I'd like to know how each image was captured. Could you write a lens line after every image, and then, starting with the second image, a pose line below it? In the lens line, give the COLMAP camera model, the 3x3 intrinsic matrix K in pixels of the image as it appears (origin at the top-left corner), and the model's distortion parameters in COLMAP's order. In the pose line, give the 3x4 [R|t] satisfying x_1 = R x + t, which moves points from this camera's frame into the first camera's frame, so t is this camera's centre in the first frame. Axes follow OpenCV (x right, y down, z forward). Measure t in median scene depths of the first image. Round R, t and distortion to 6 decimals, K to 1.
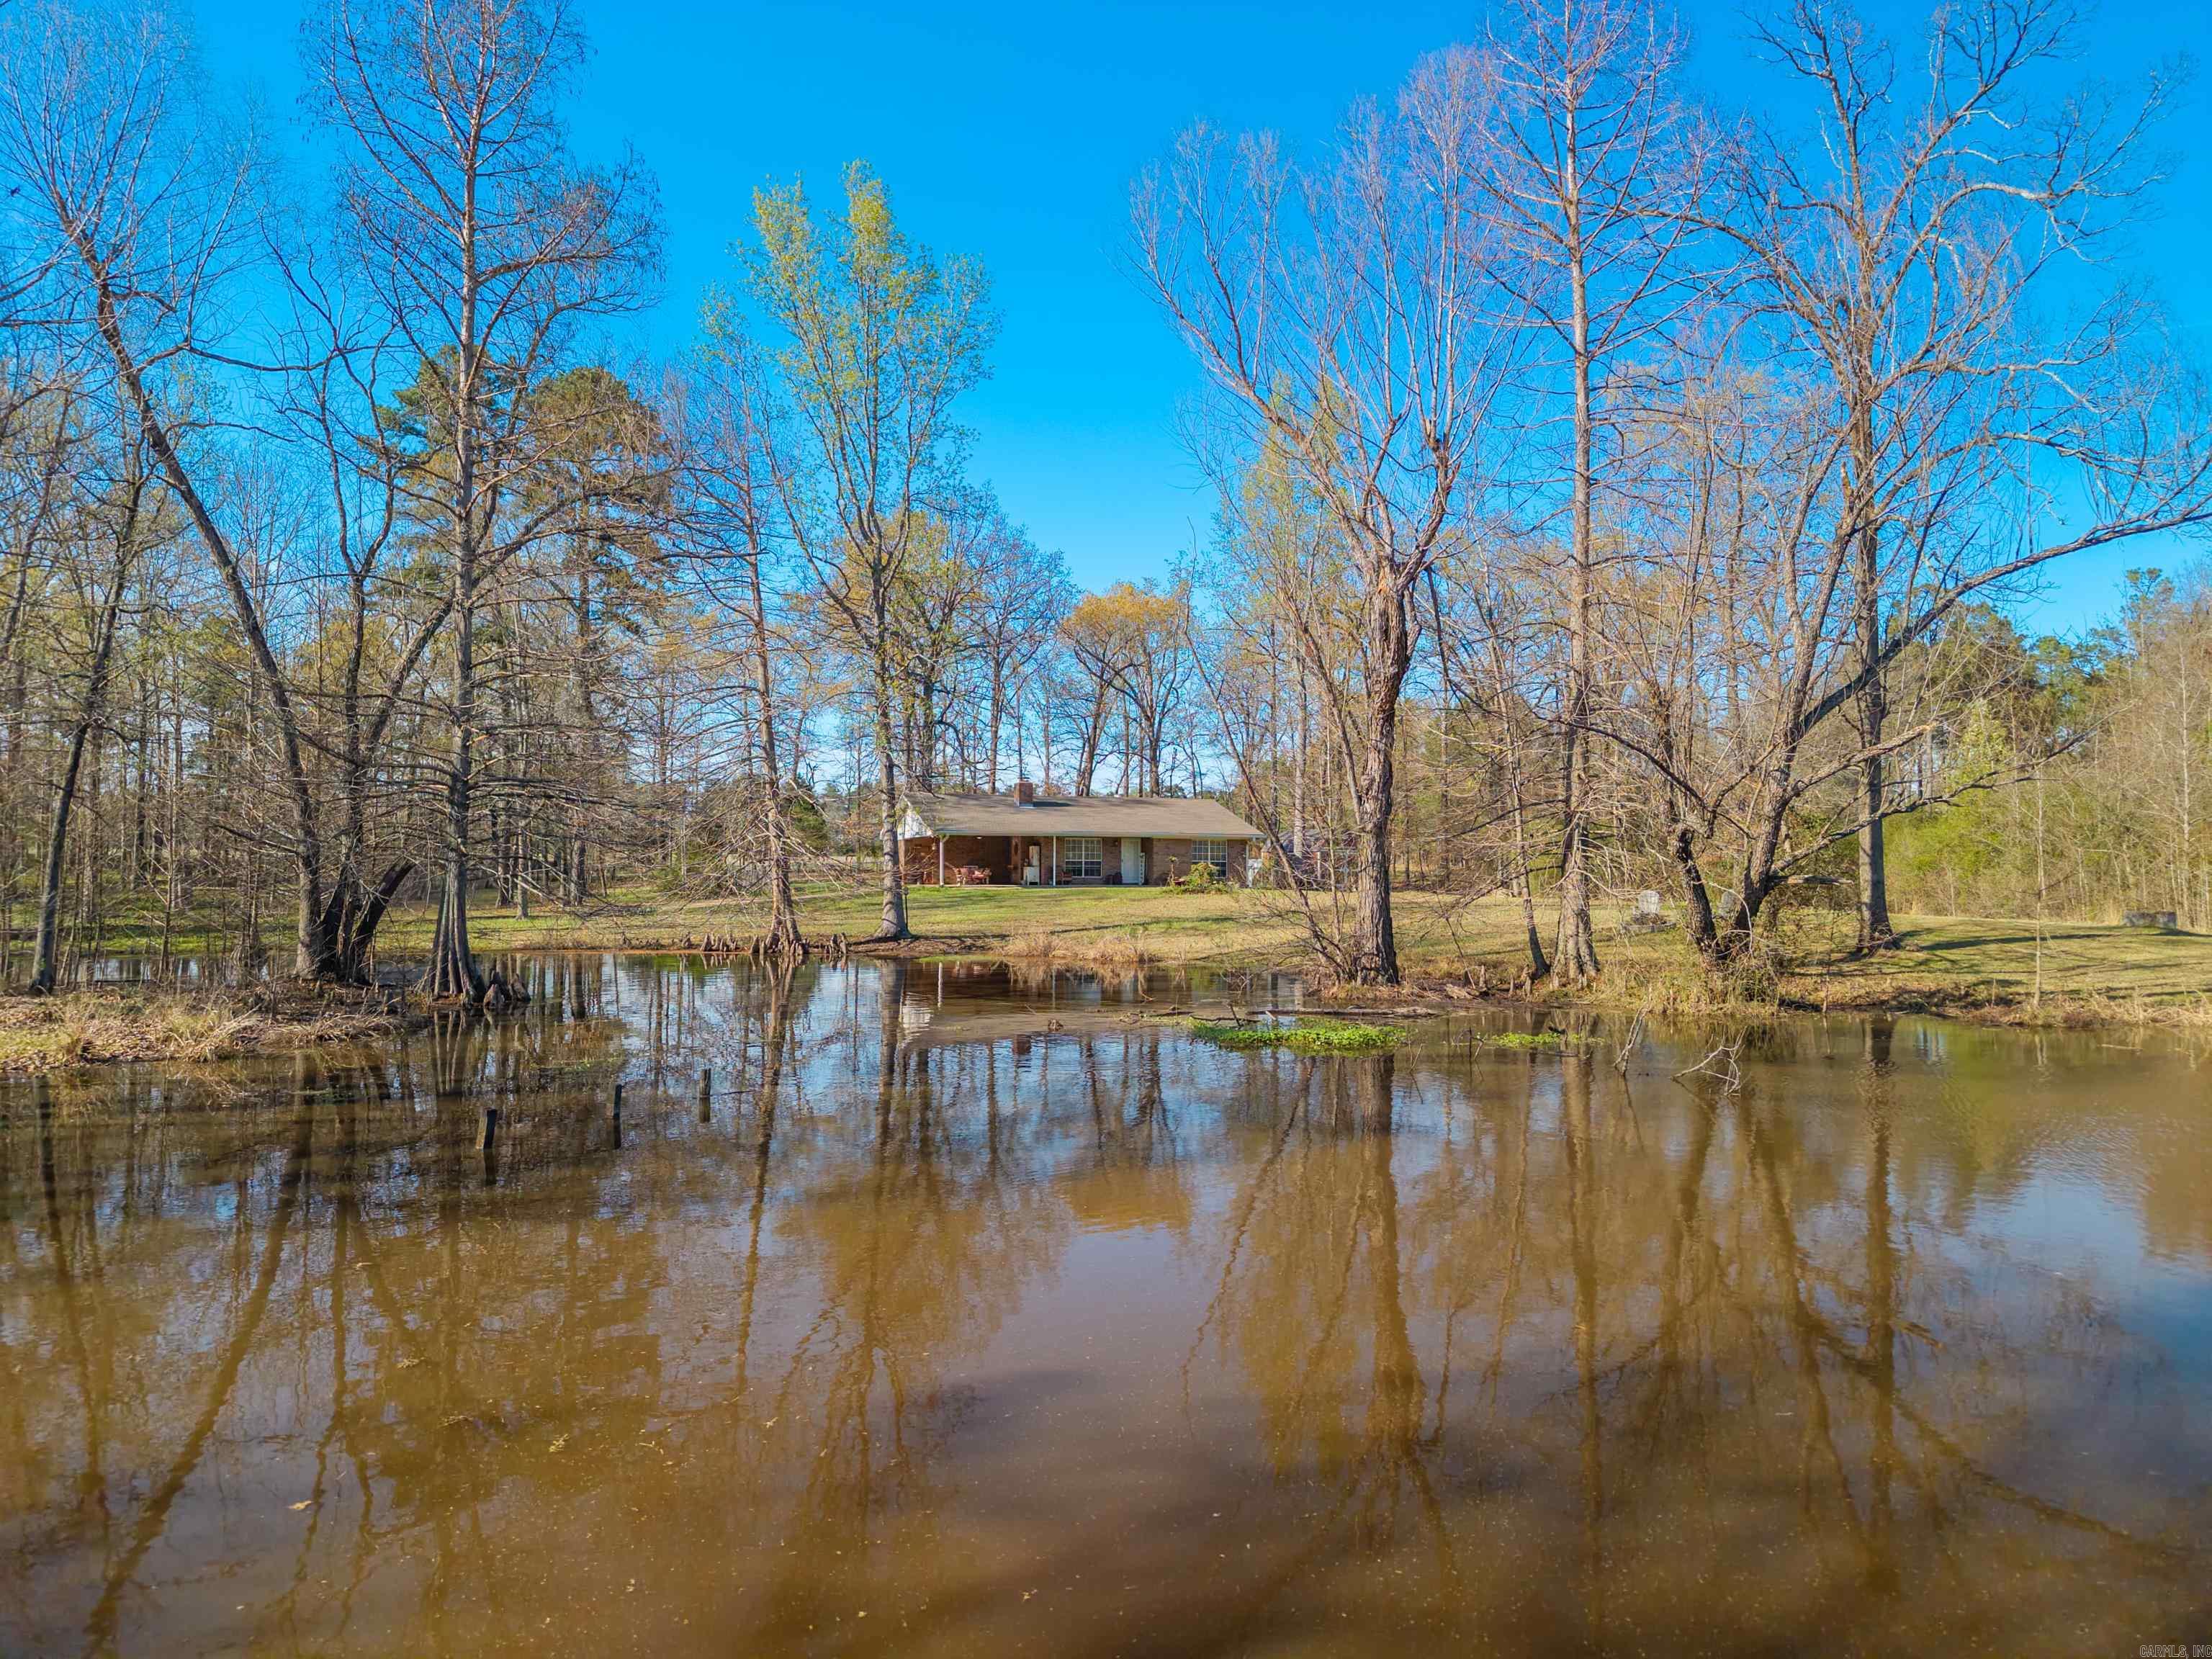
lens RADIAL K [[1520.7, 0, 1111.8], [0, 1520.7, 817.9], [0, 0, 1]] dist [0.142804, -0.000007]
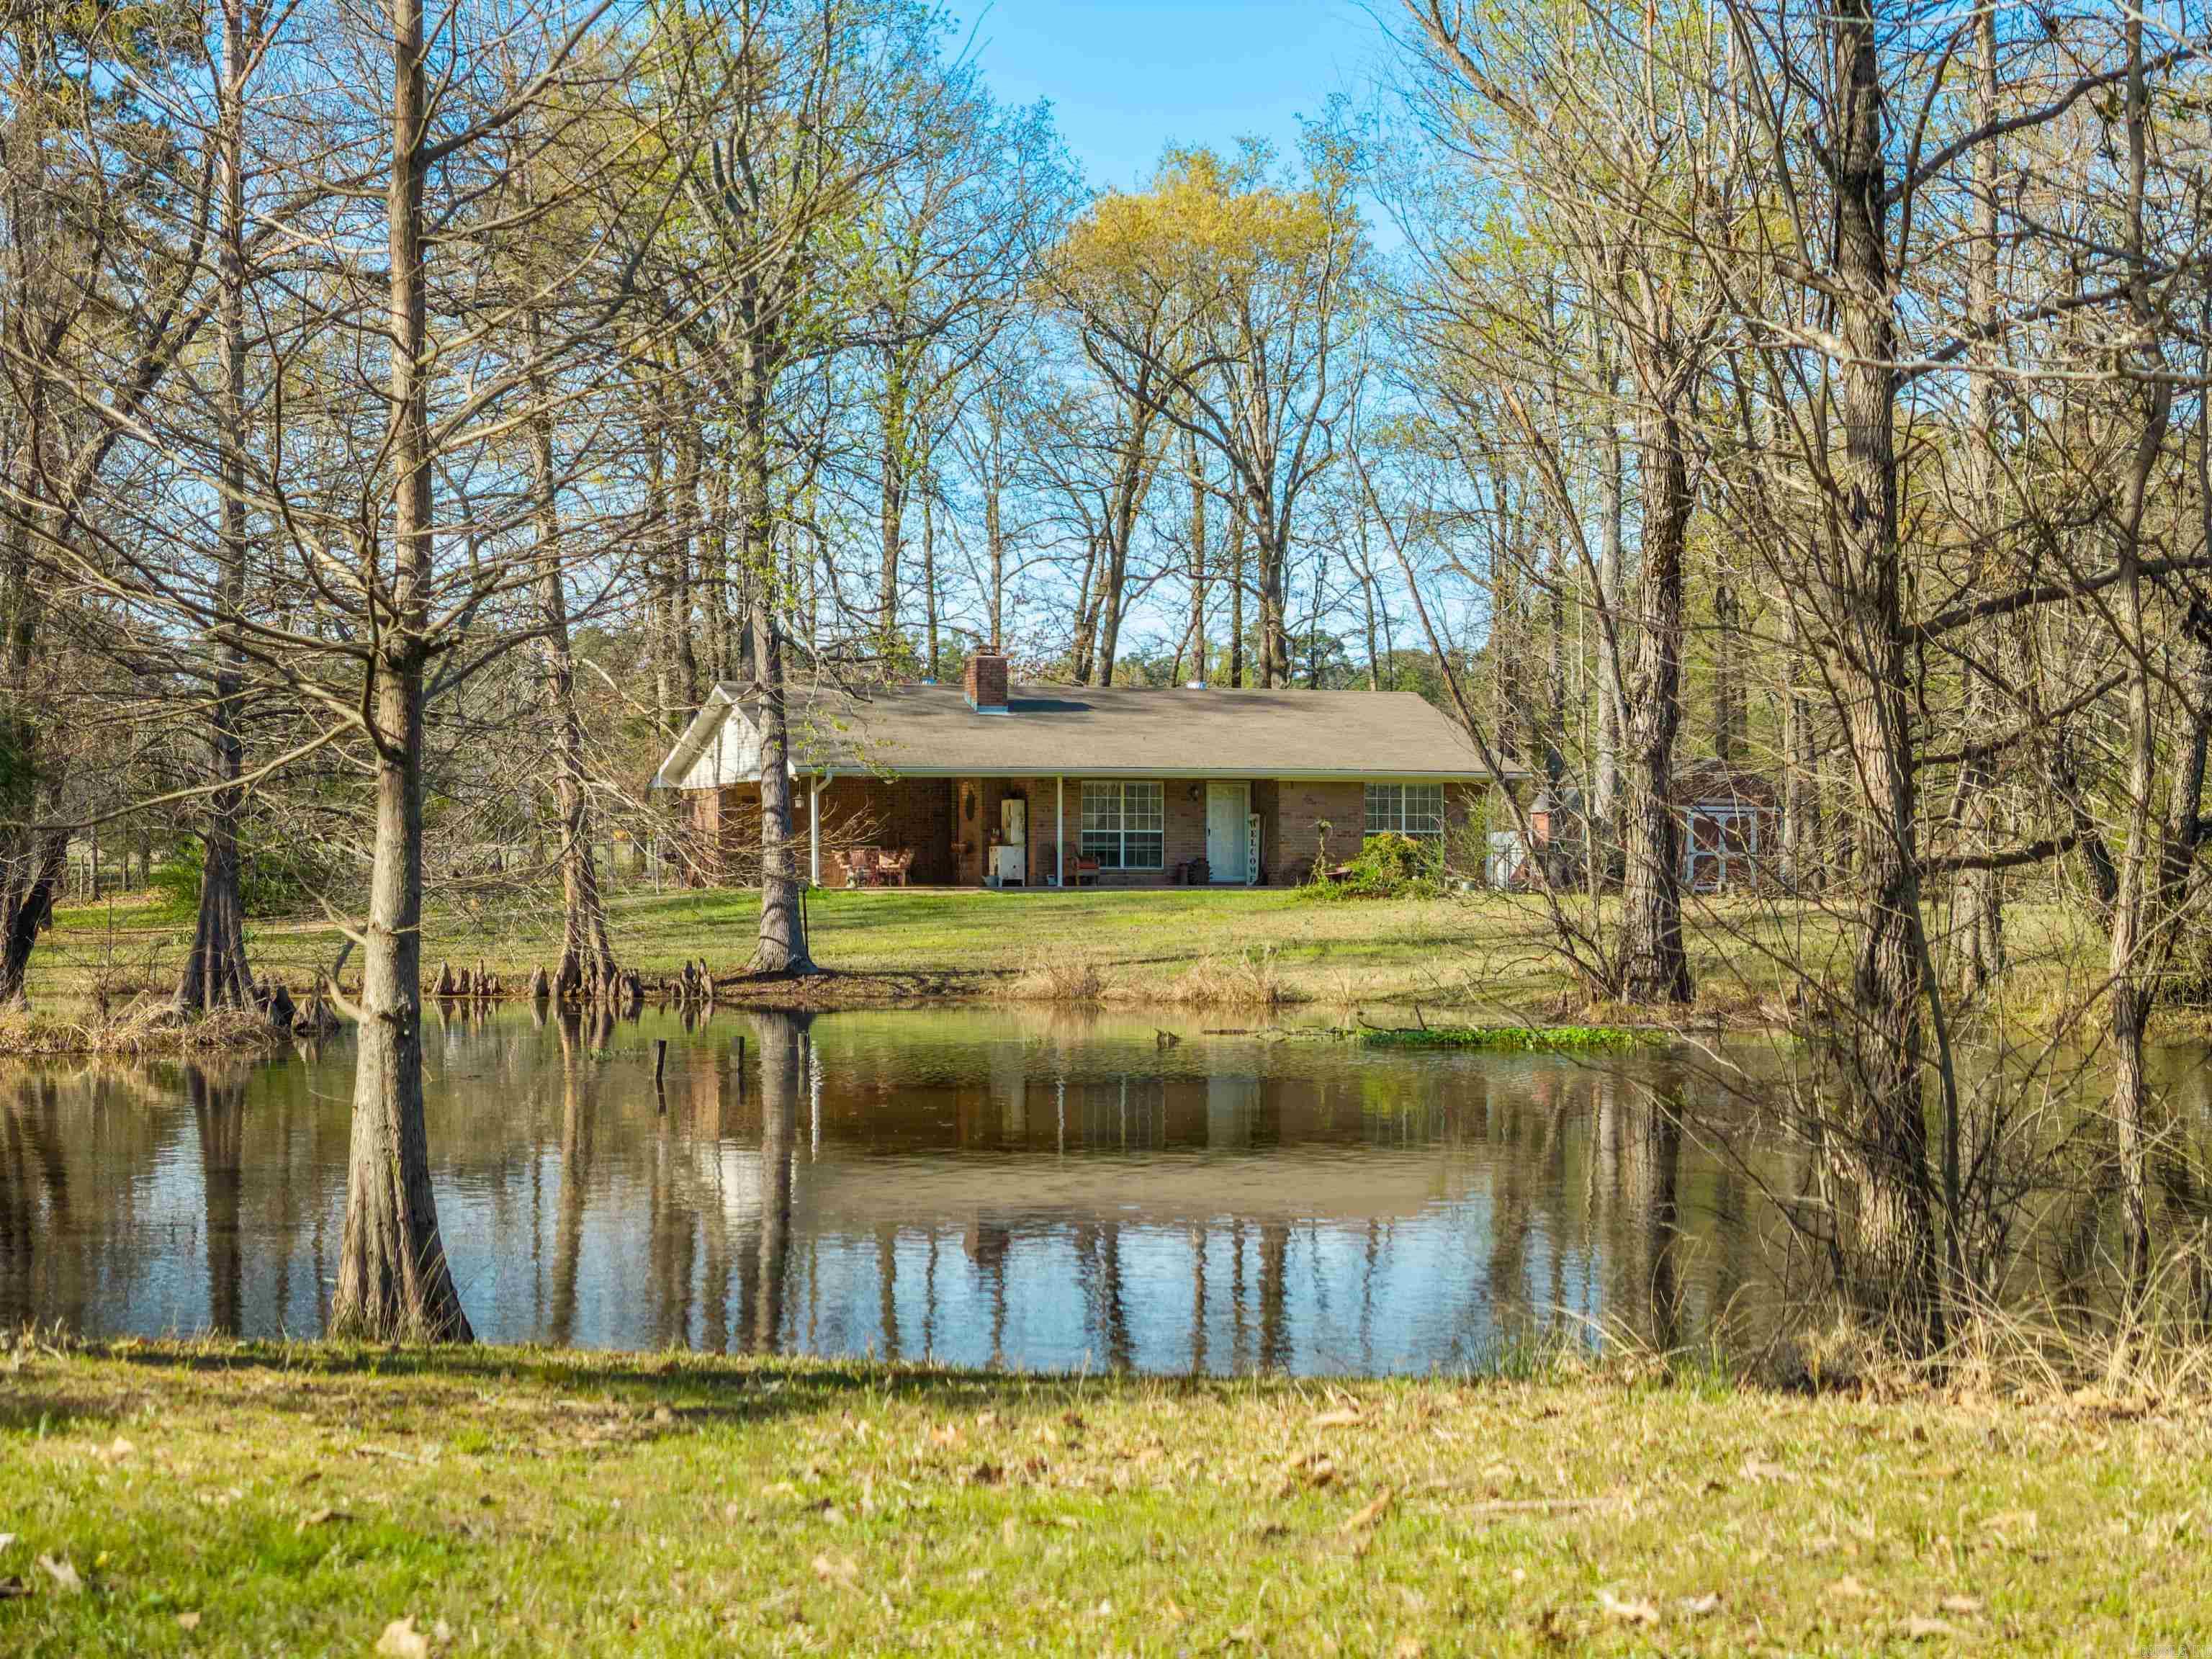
lens RADIAL K [[4634.5, 0, 1106.0], [0, 4634.5, 829.5], [0, 0, 1]] dist [-0.381088, 2.551091]
pose [[0.999978, -0.005194, -0.004173, -0.020926], [0.005284, 0.999747, 0.021861, -0.002713], [0.004058, -0.021883, 0.999752, -0.424315]]
